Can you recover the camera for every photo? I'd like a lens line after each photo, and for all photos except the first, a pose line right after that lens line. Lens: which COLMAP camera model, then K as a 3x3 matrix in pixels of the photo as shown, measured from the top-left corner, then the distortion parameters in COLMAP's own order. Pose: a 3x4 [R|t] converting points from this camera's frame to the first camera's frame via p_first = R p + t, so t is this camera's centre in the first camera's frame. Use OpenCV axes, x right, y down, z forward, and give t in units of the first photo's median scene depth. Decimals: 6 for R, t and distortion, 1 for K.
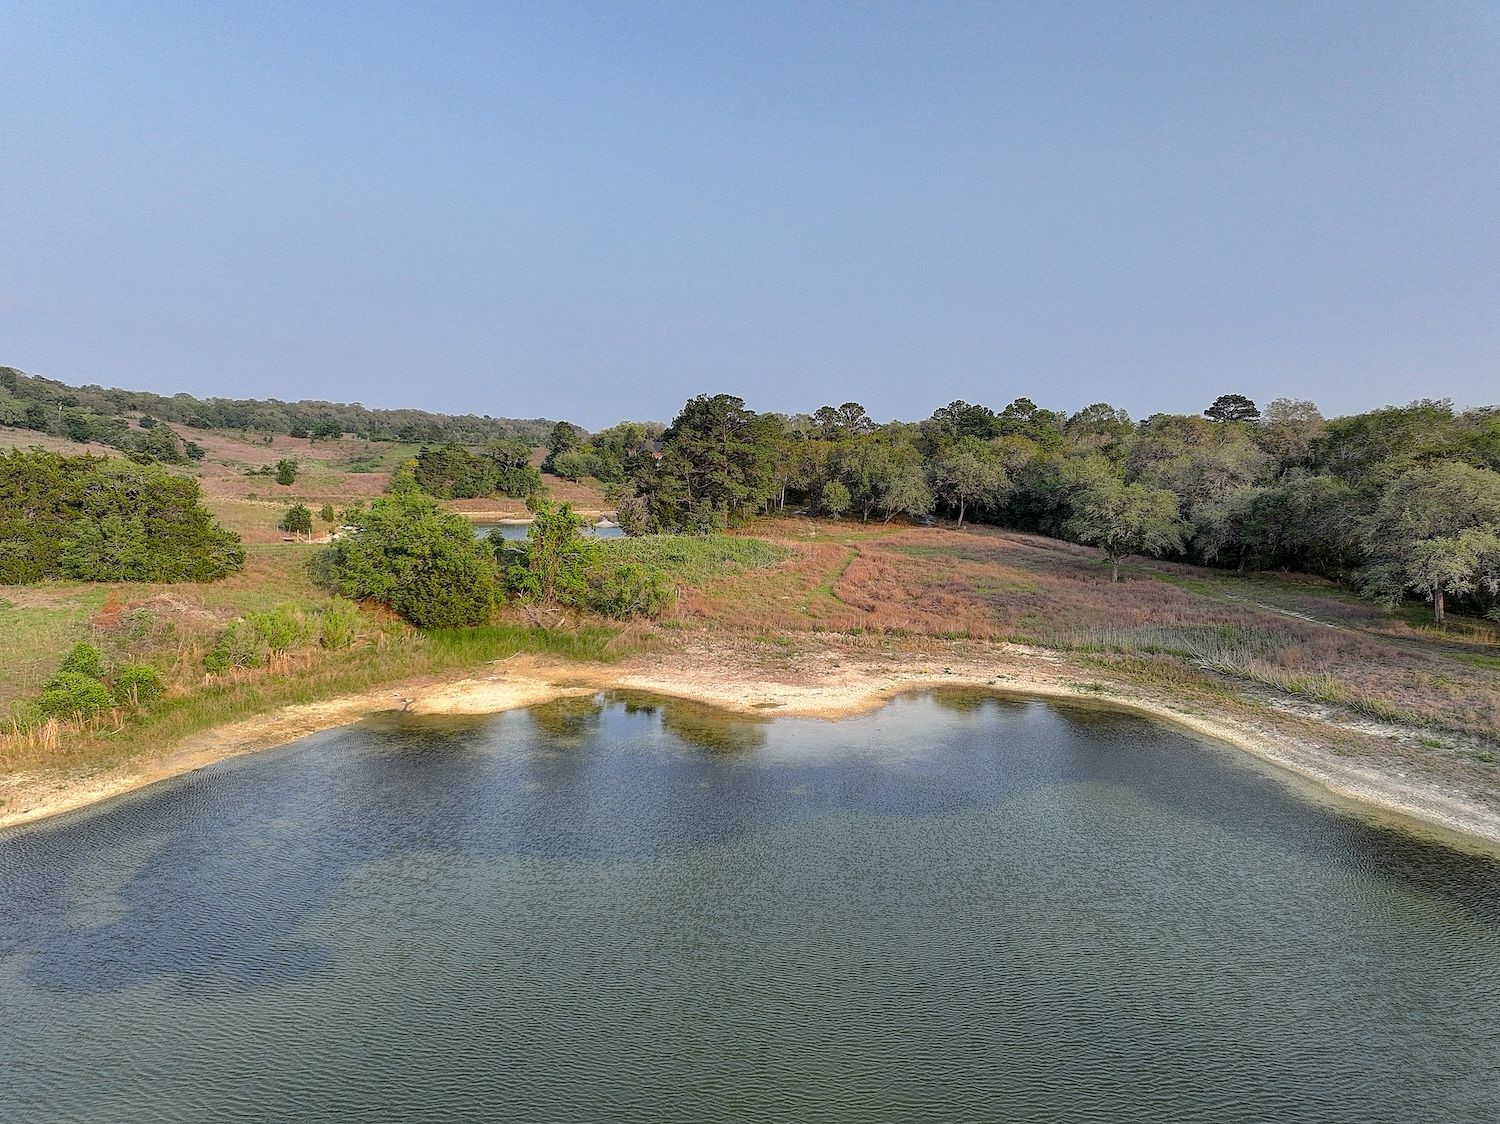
lens RADIAL K [[1052.1, 0, 750.0], [0, 1052.1, 562.0], [0, 0, 1]] dist [0.005208, 0.003646]
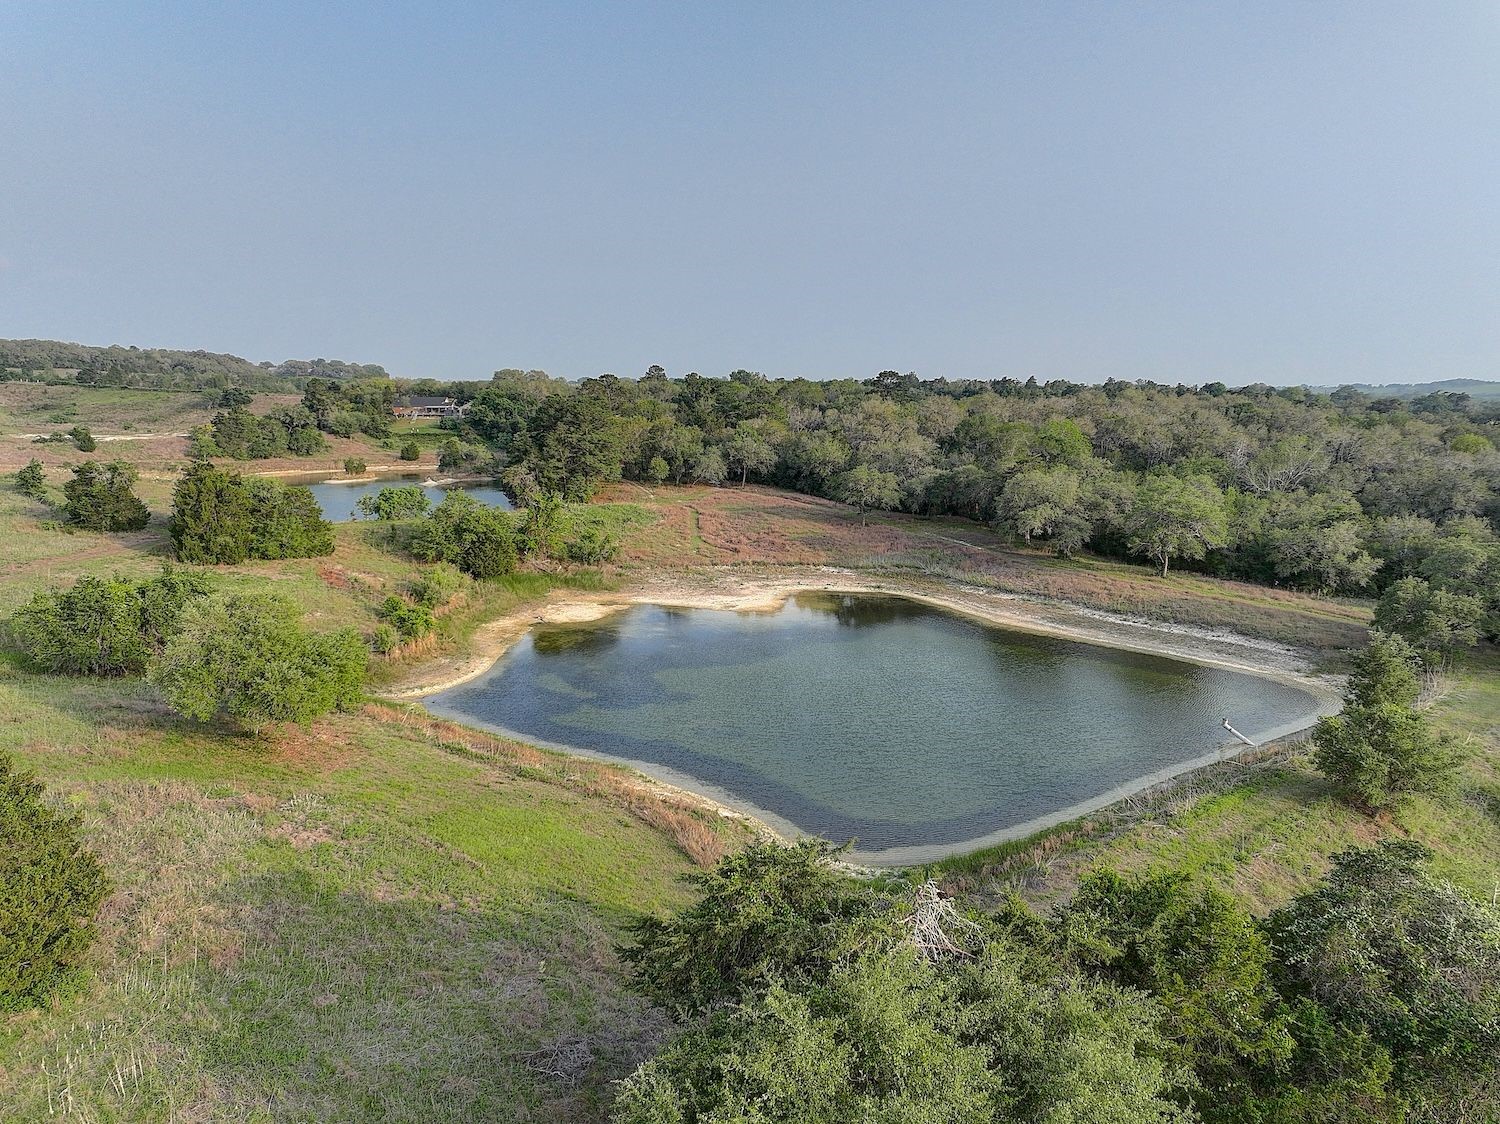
lens RADIAL K [[1052.1, 0, 750.0], [0, 1052.1, 562.0], [0, 0, 1]] dist [0.005208, 0.003646]
pose [[0.945095, -0.055036, 0.322129, -0.274837], [0.030517, 0.996273, 0.080681, -0.048174], [-0.325368, -0.066421, 0.943252, -0.400745]]
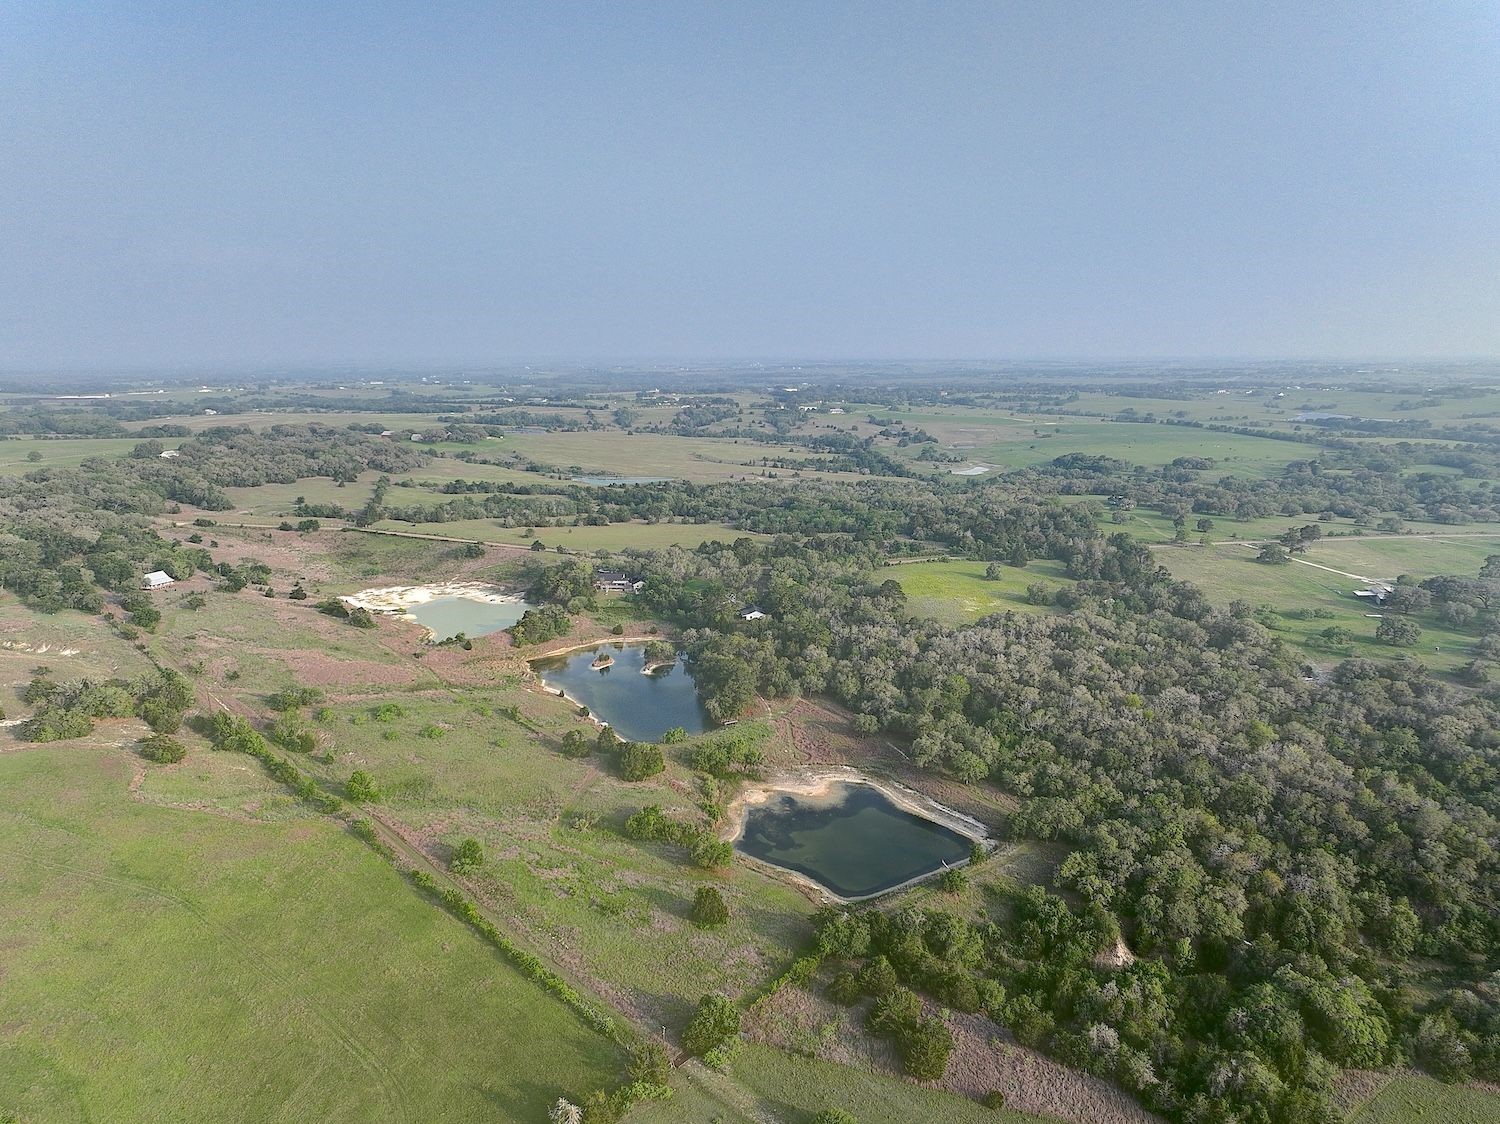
lens RADIAL K [[1052.1, 0, 750.0], [0, 1052.1, 562.0], [0, 0, 1]] dist [0.005208, 0.003646]
pose [[0.958236, -0.060449, 0.279516, -0.835037], [0.027733, 0.992440, 0.119552, -0.826471], [-0.284630, -0.106807, 0.952669, -1.915469]]
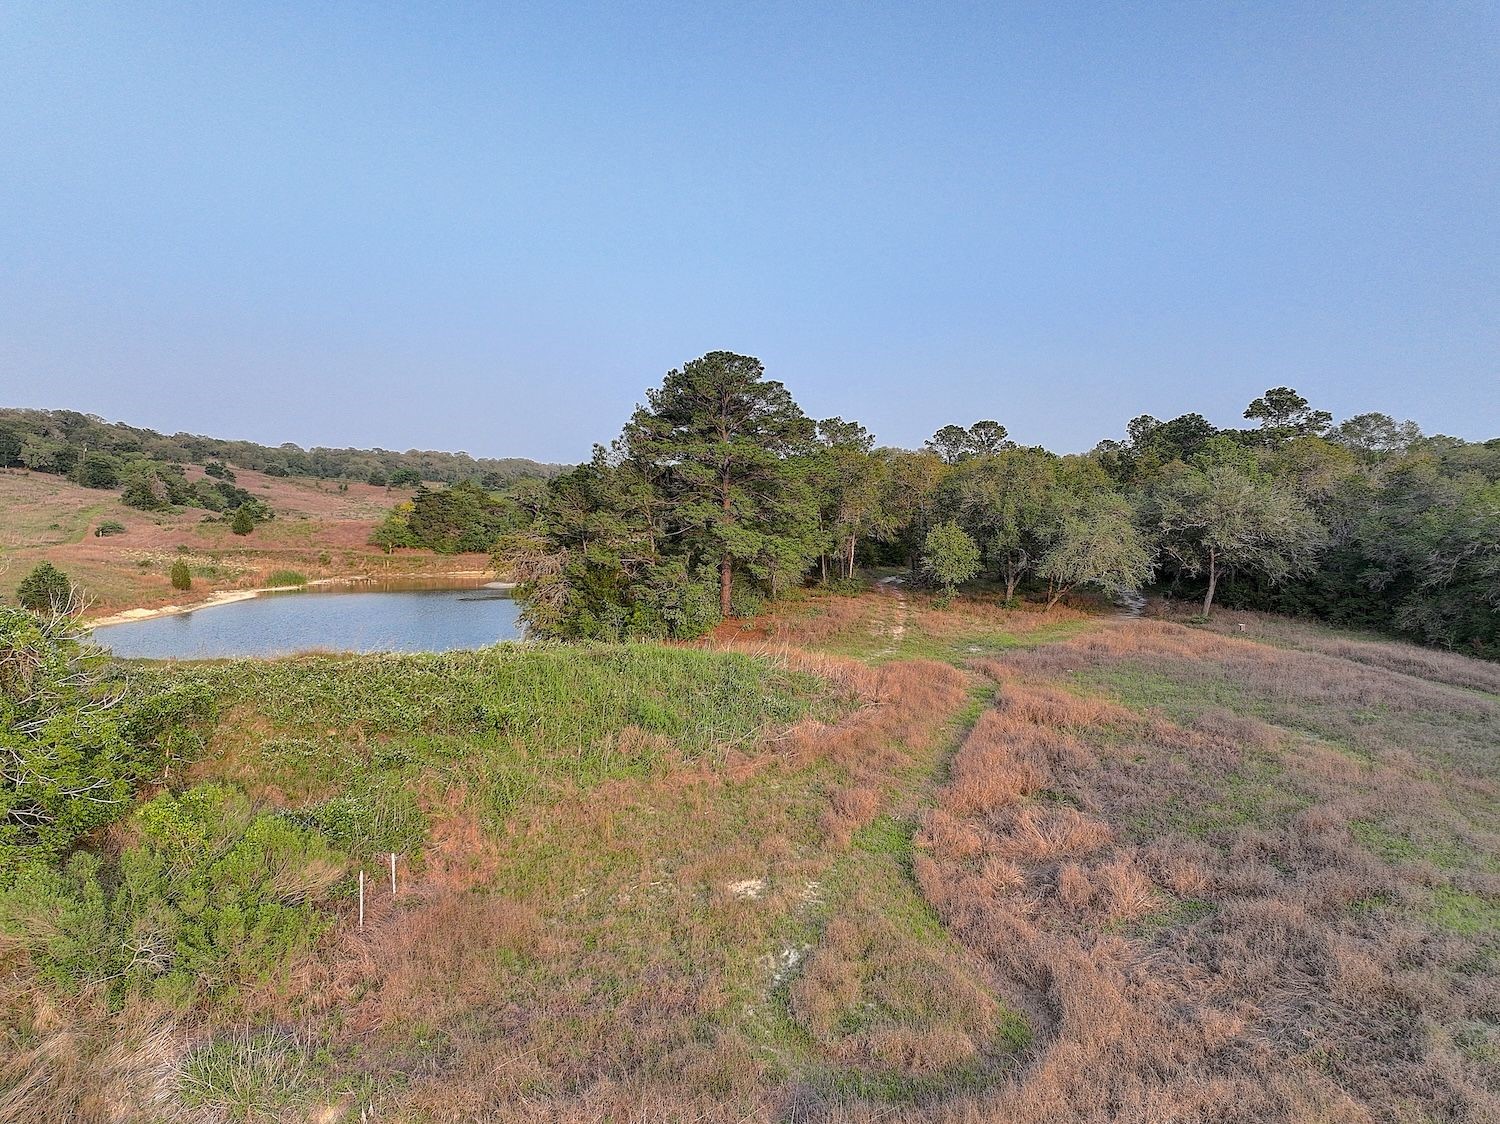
lens RADIAL K [[1052.1, 0, 750.0], [0, 1052.1, 562.0], [0, 0, 1]] dist [0.005208, 0.003646]
pose [[0.991548, 0.004884, -0.129648, 0.052849], [-0.011516, 0.998660, -0.050451, -0.032213], [0.129228, 0.051517, 0.990276, 0.494148]]
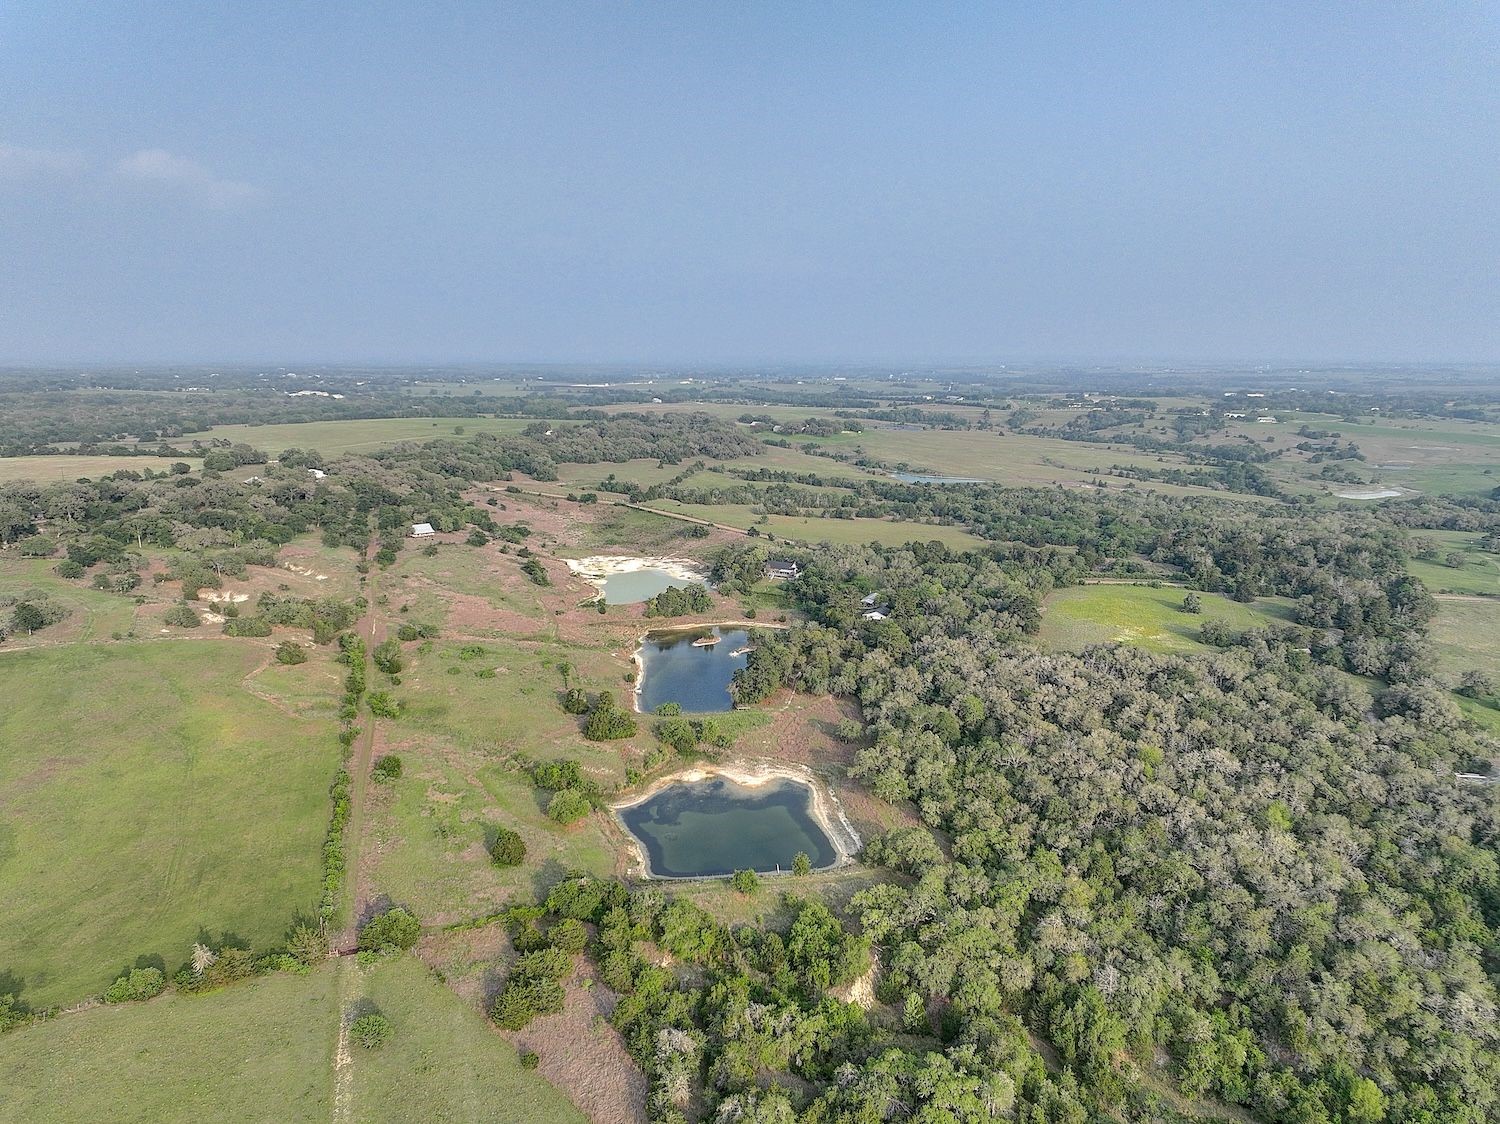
lens RADIAL K [[1052.1, 0, 750.0], [0, 1052.1, 562.0], [0, 0, 1]] dist [0.005208, 0.003646]
pose [[0.985234, 0.037953, -0.166955, 0.448955], [-0.018200, 0.992812, 0.118289, -0.808646], [0.170244, -0.113504, 0.978843, -2.068635]]
